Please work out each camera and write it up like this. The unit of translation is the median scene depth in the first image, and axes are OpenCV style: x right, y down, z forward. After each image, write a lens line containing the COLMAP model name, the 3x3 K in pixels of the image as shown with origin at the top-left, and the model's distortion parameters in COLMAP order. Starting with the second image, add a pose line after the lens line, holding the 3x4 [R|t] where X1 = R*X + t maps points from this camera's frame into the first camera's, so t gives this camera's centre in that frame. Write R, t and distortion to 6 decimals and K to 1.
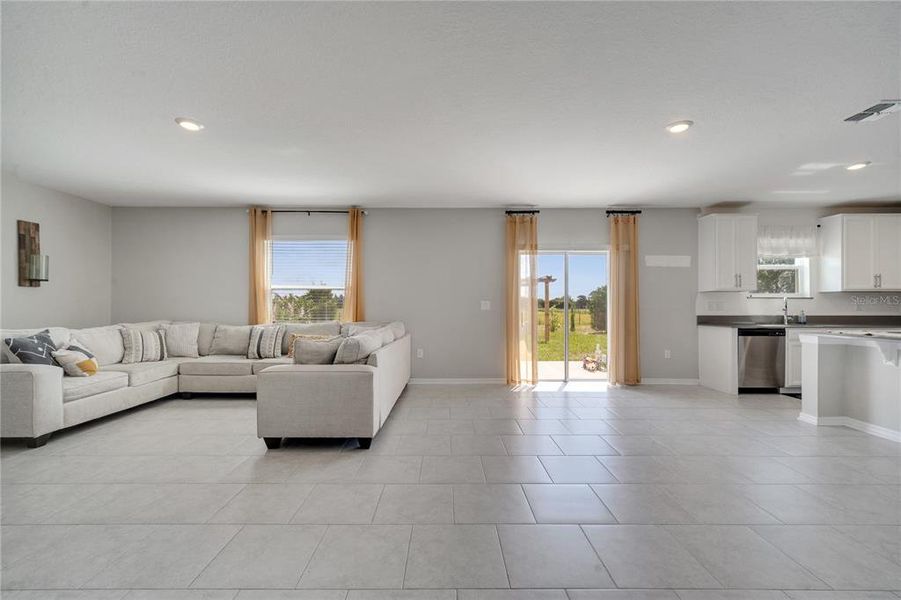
lens RADIAL K [[366.0, 0, 447.1], [0, 366.0, 301.9], [0, 0, 1]] dist [0.006654, -0.000163]
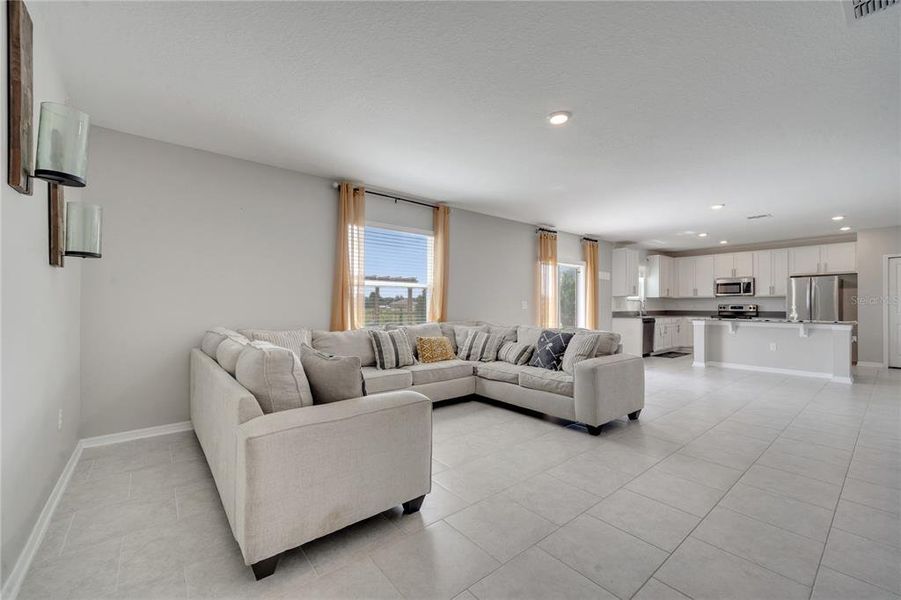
lens RADIAL K [[366.0, 0, 447.1], [0, 366.0, 301.9], [0, 0, 1]] dist [0.006654, -0.000163]
pose [[0.776610, 0.005527, 0.629958, -0.856682], [-0.005957, 0.999981, -0.001430, 0.002637], [-0.629954, -0.002642, 0.776628, 0.242941]]
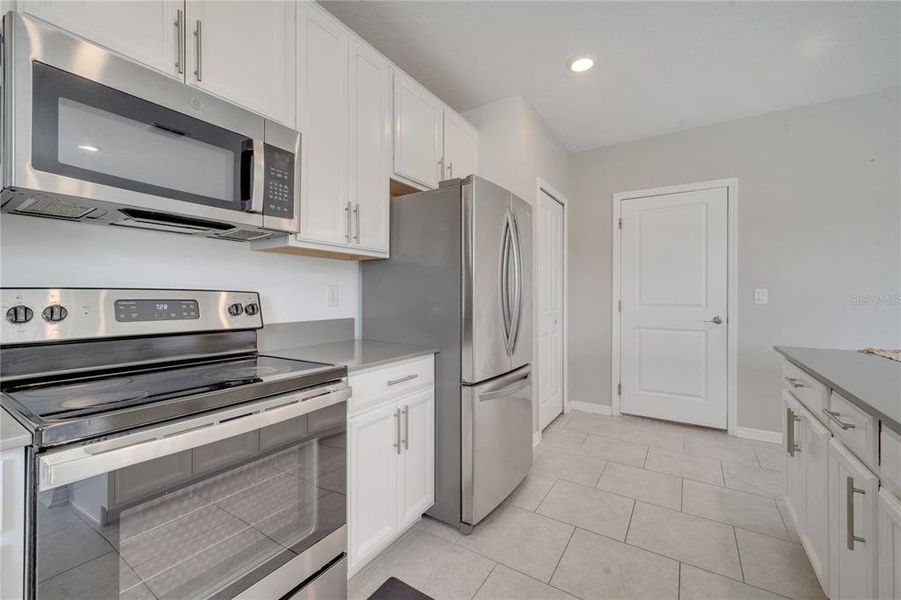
lens RADIAL K [[366.0, 0, 447.1], [0, 366.0, 301.9], [0, 0, 1]] dist [0.006654, -0.000163]
pose [[-0.831749, -0.003566, 0.555140, 0.969051], [-0.003362, 0.999993, 0.001386, 0.012984], [-0.555142, -0.000714, -0.831755, 0.820949]]
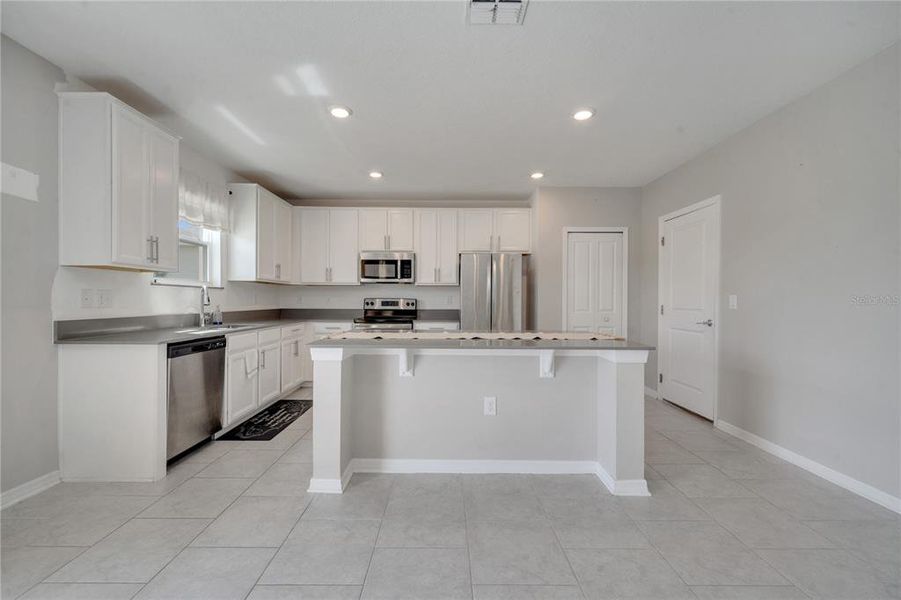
lens RADIAL K [[366.0, 0, 447.1], [0, 366.0, 301.9], [0, 0, 1]] dist [0.006654, -0.000163]
pose [[0.002349, -0.006498, 0.999976, 0.264760], [-0.014458, 0.999874, 0.006531, 0.005762], [-0.999893, -0.014473, 0.002255, 0.562247]]
